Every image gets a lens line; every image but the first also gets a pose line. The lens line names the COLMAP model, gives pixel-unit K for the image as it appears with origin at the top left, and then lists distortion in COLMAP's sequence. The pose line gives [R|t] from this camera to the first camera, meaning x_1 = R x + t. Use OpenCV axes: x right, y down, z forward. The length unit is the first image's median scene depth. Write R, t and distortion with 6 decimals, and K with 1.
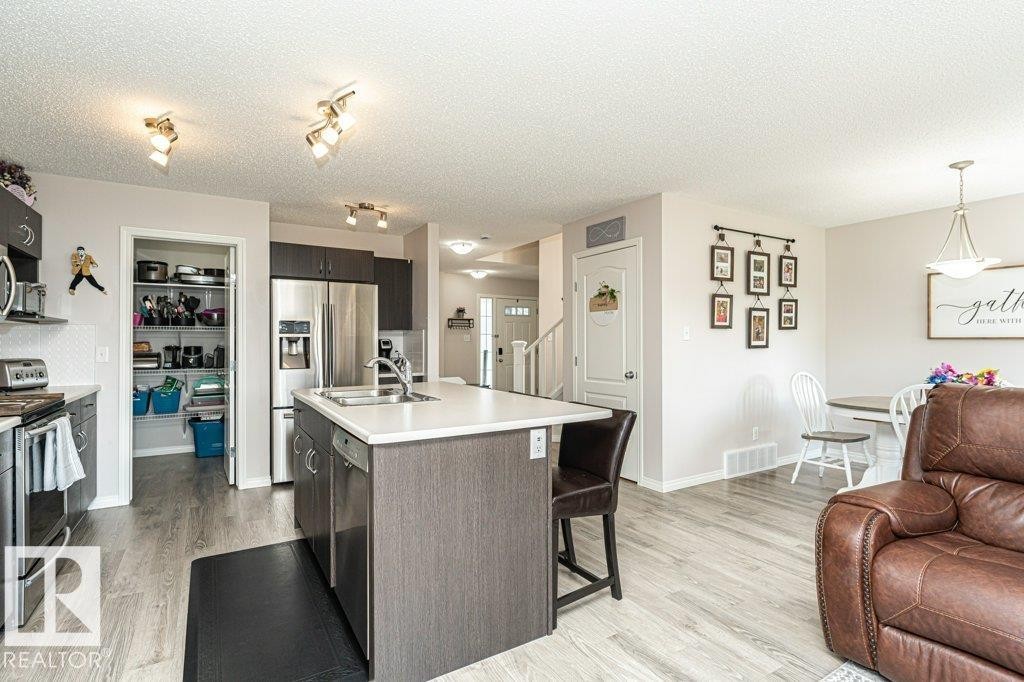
lens RADIAL K [[488.0, 0, 526.1], [0, 488.0, 340.4], [0, 0, 1]] dist [-0.004223, 0.003053]
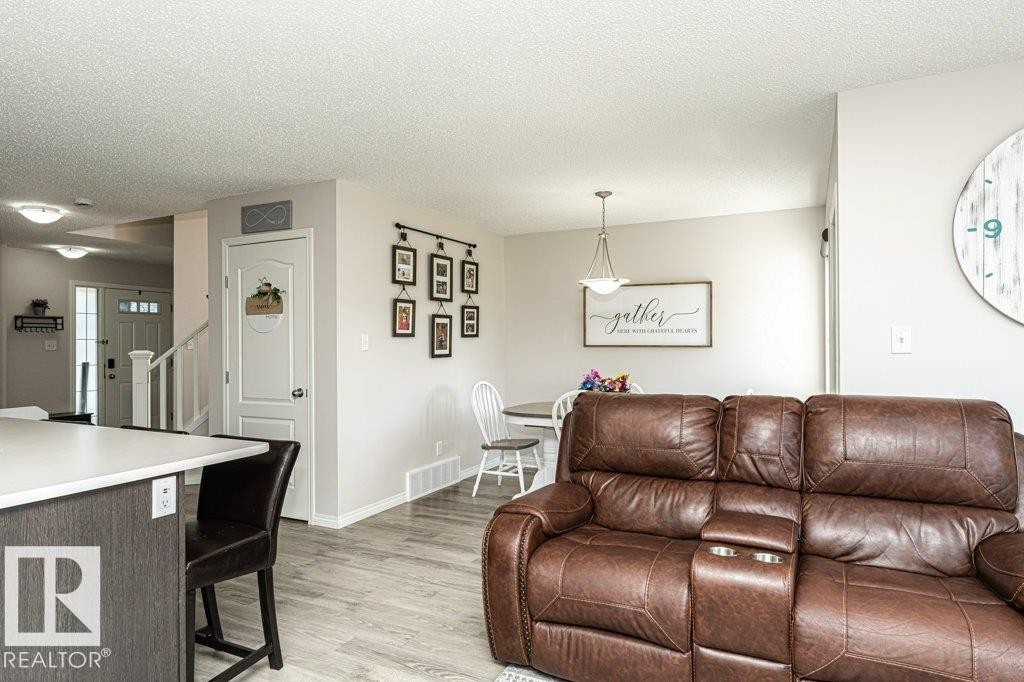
lens RADIAL K [[579.1, 0, 503.6], [0, 579.1, 343.4], [0, 0, 1]] dist [0.005377, -0.002345]
pose [[0.857393, -0.000575, 0.514661, 0.005473], [0.001590, 0.999998, -0.001531, -0.012245], [-0.514659, 0.002132, 0.857392, -0.026614]]
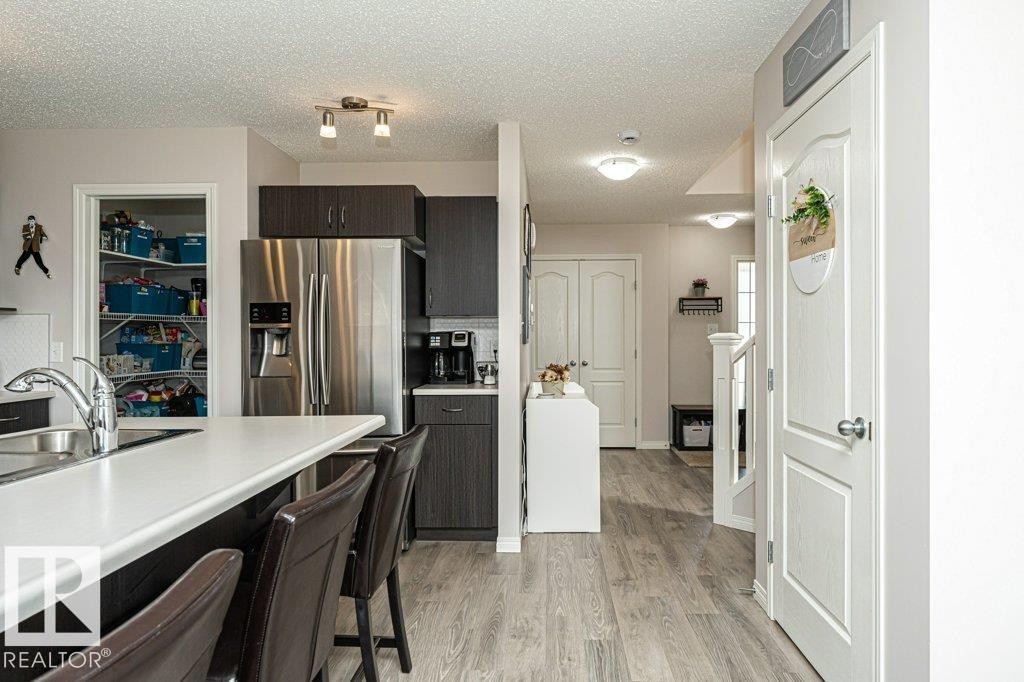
lens RADIAL K [[622.0, 0, 533.9], [0, 622.0, 338.7], [0, 0, 1]] dist [-0.003616, 0.001342]
pose [[0.833052, 0.000813, -0.553194, 0.293101], [0.003166, 0.999976, 0.006237, 0.003730], [0.553186, -0.006947, 0.833029, 0.544721]]
